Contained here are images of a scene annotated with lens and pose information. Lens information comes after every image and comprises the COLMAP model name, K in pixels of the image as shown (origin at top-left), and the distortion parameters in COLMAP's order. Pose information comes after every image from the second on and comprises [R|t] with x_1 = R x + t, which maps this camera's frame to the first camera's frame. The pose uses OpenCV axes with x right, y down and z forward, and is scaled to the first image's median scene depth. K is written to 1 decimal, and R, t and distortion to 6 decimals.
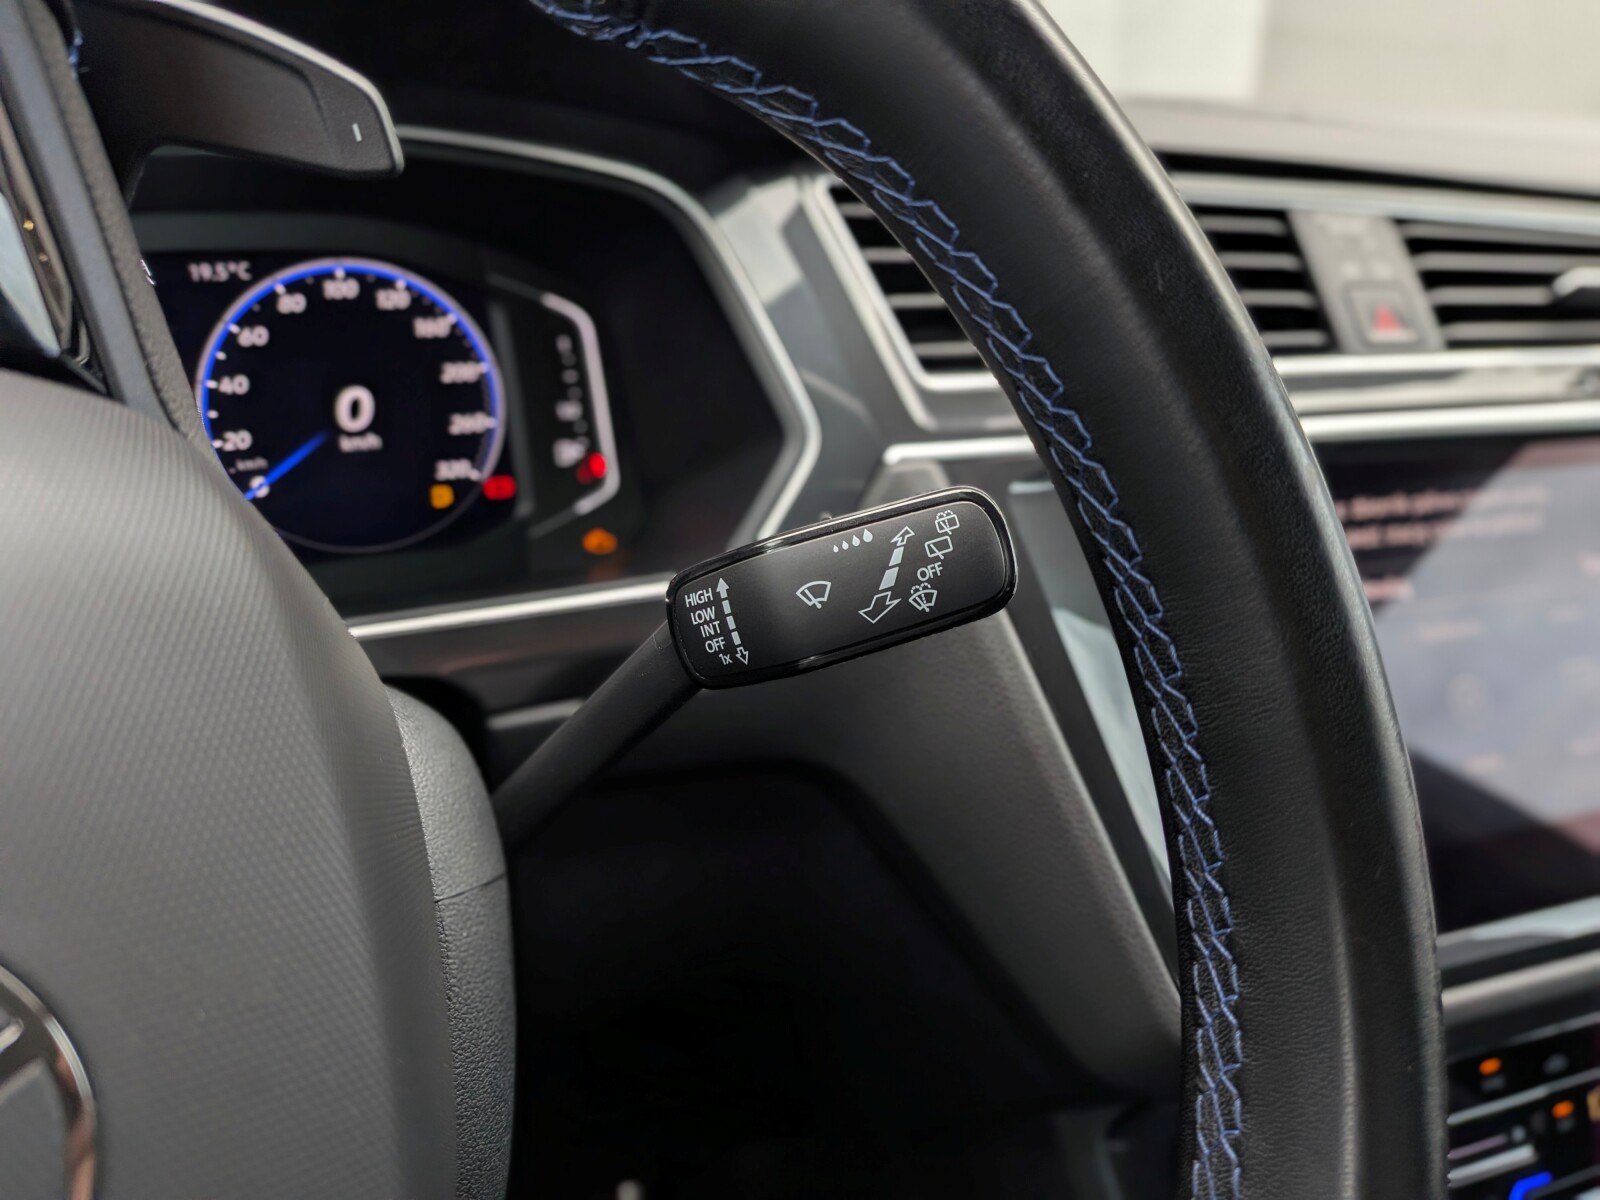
lens RADIAL K [[1155.3, 0, 768.2], [0, 1155.3, 561.7], [0, 0, 1]] dist [0.053130, -0.102310]
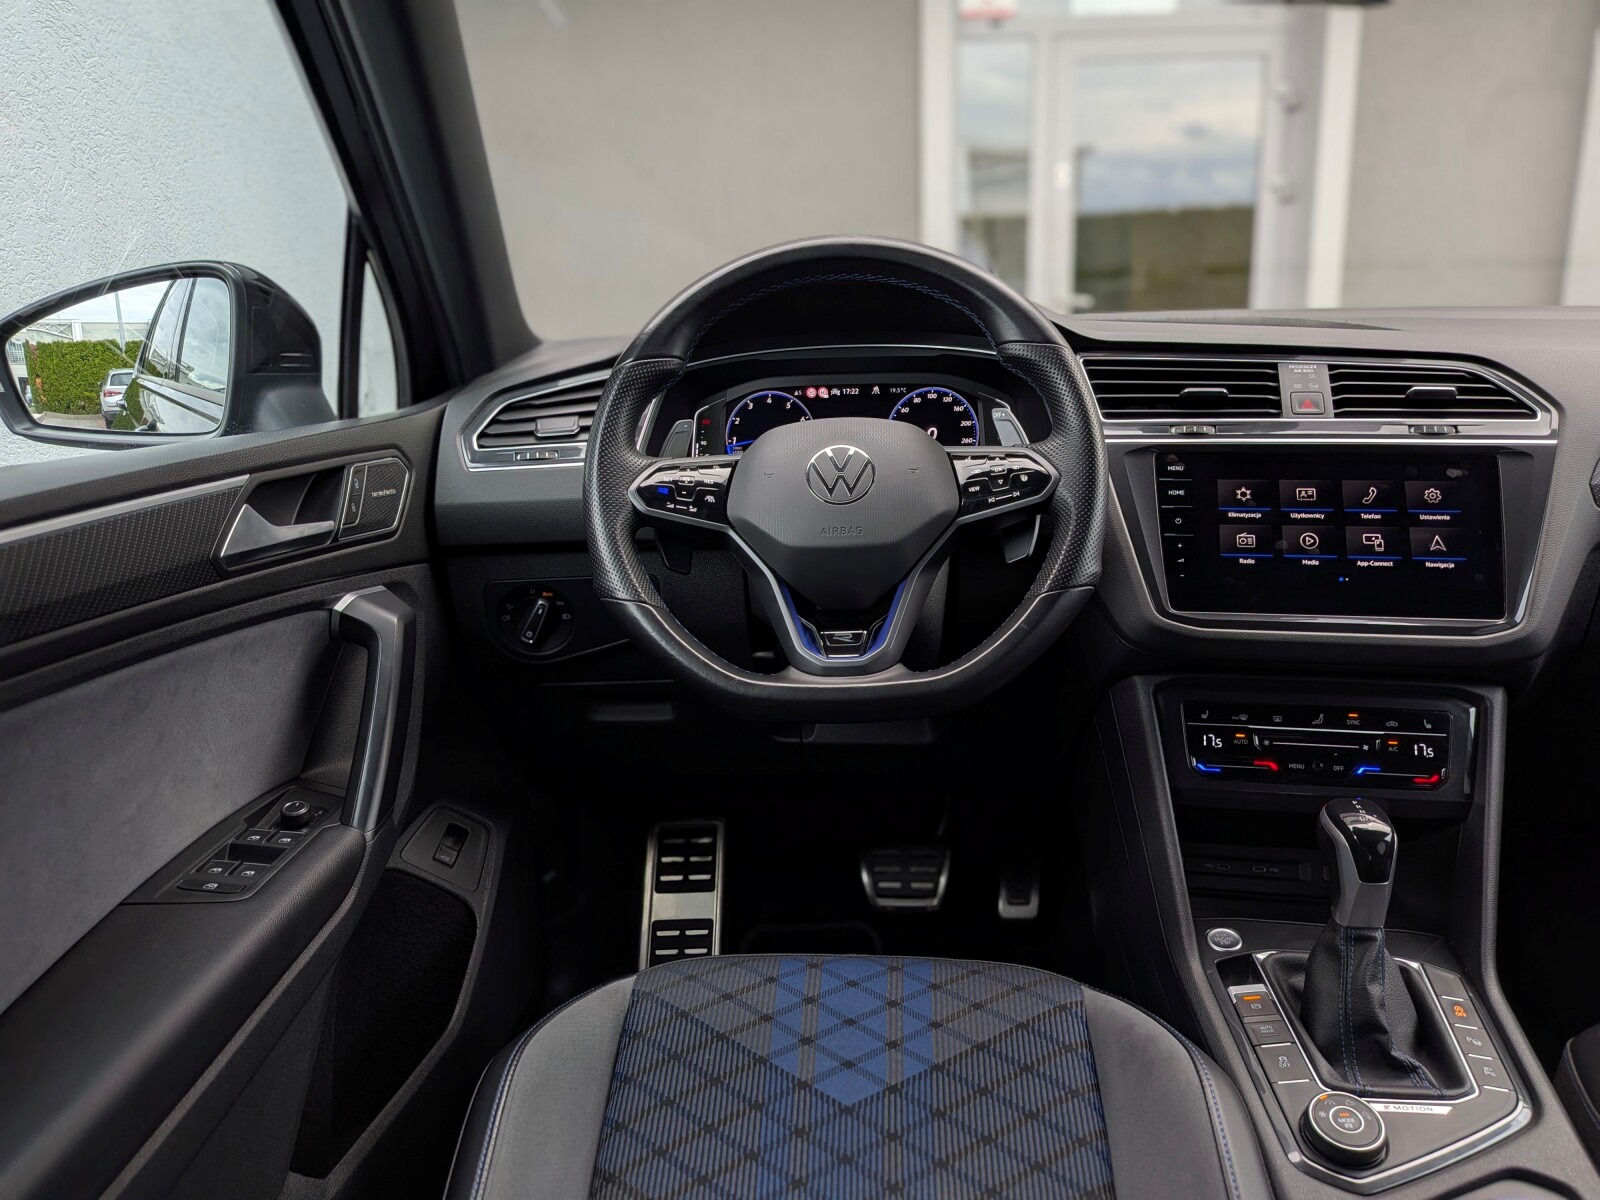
lens RADIAL K [[1155.3, 0, 797.4], [0, 1155.3, 600.6], [0, 0, 1]] dist [0.053130, -0.102310]
pose [[0.887216, 0.072829, -0.455570, 0.784748], [-0.123064, 0.989042, -0.081553, 0.619544], [0.444638, 0.128420, 0.886457, -1.889894]]
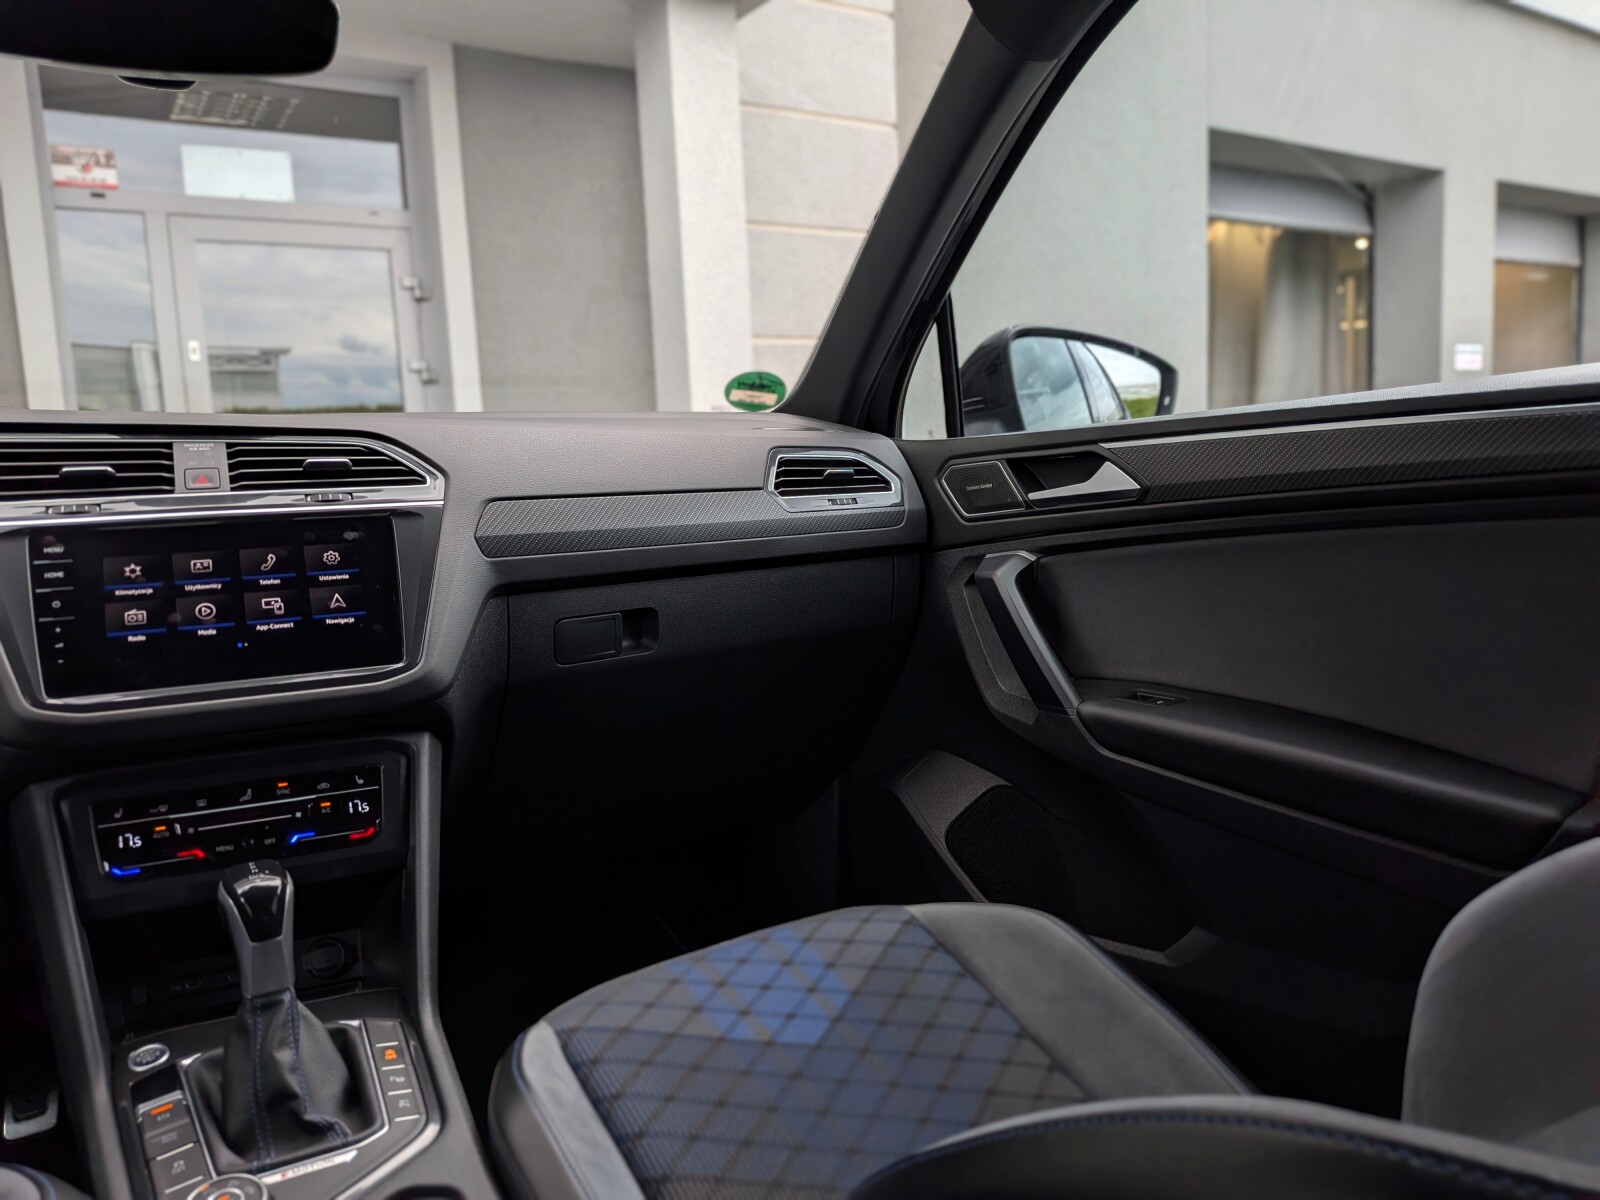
lens RADIAL K [[1155.3, 0, 781.5], [0, 1155.3, 593.2], [0, 0, 1]] dist [0.053130, -0.102310]
pose [[0.987126, -0.084808, 0.135610, 1.519728], [0.116929, 0.961144, -0.250060, 0.881075], [-0.109134, 0.262697, 0.958687, -1.649242]]
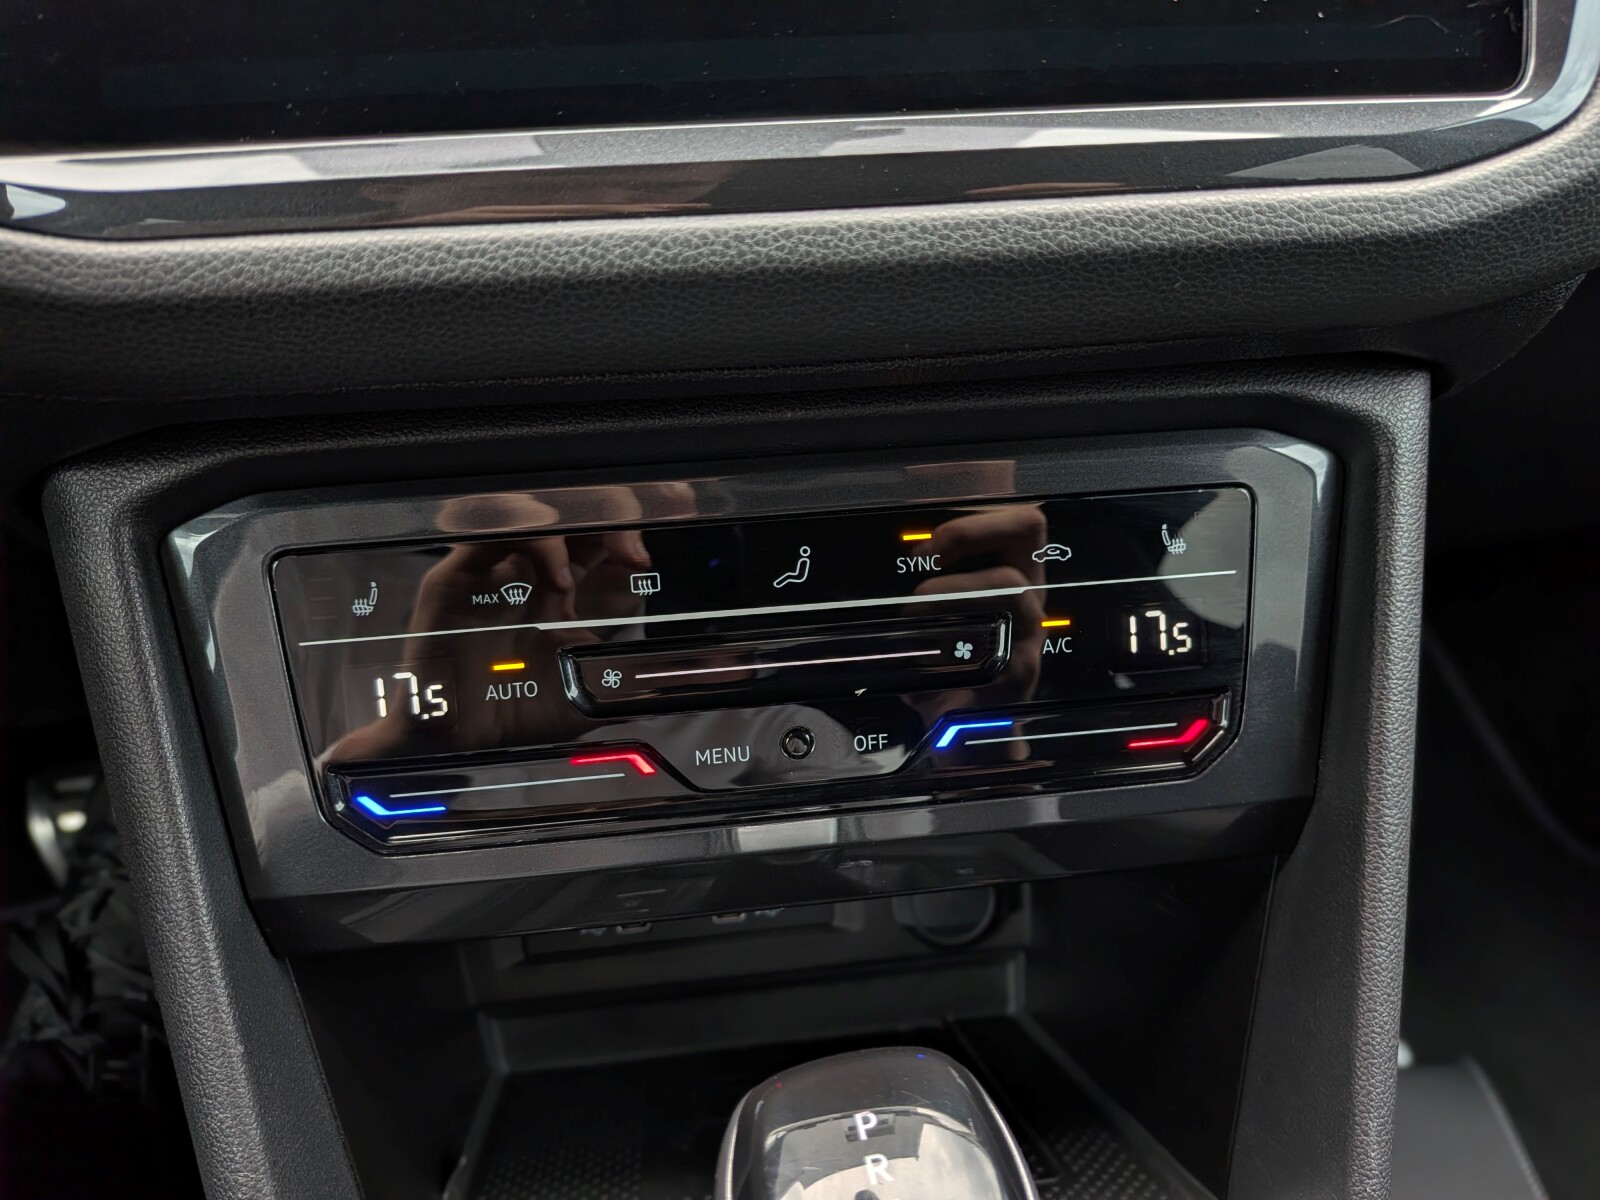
lens RADIAL K [[1155.3, 0, 831.8], [0, 1155.3, 564.7], [0, 0, 1]] dist [0.053130, -0.102310]
pose [[0.981453, 0.061518, -0.181565, 0.796944], [-0.026466, 0.981524, 0.189498, 0.385647], [0.189868, -0.181178, 0.964948, 0.436605]]
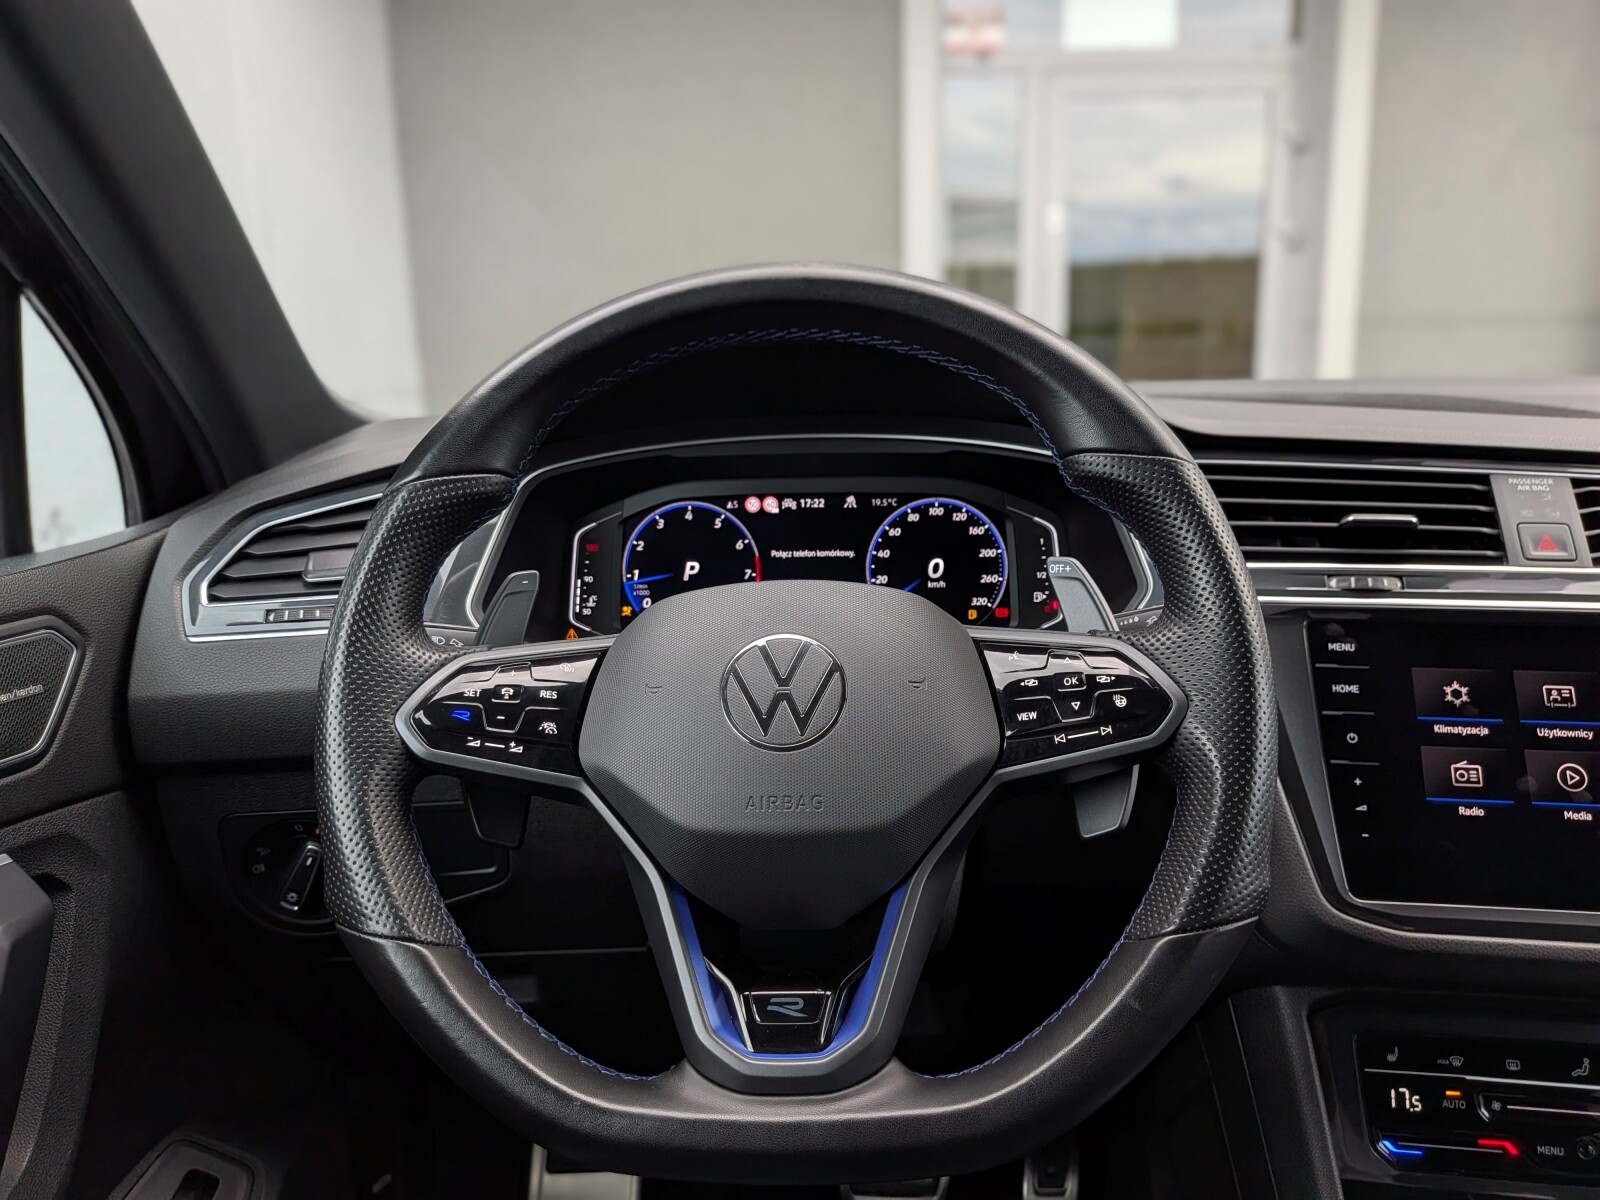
lens RADIAL K [[1155.3, 0, 792.2], [0, 1155.3, 602.2], [0, 0, 1]] dist [0.053130, -0.102310]
pose [[0.893148, 0.058570, -0.445932, 0.337494], [-0.124536, 0.984923, -0.120069, 0.207949], [0.432177, 0.162774, 0.886977, -0.927310]]
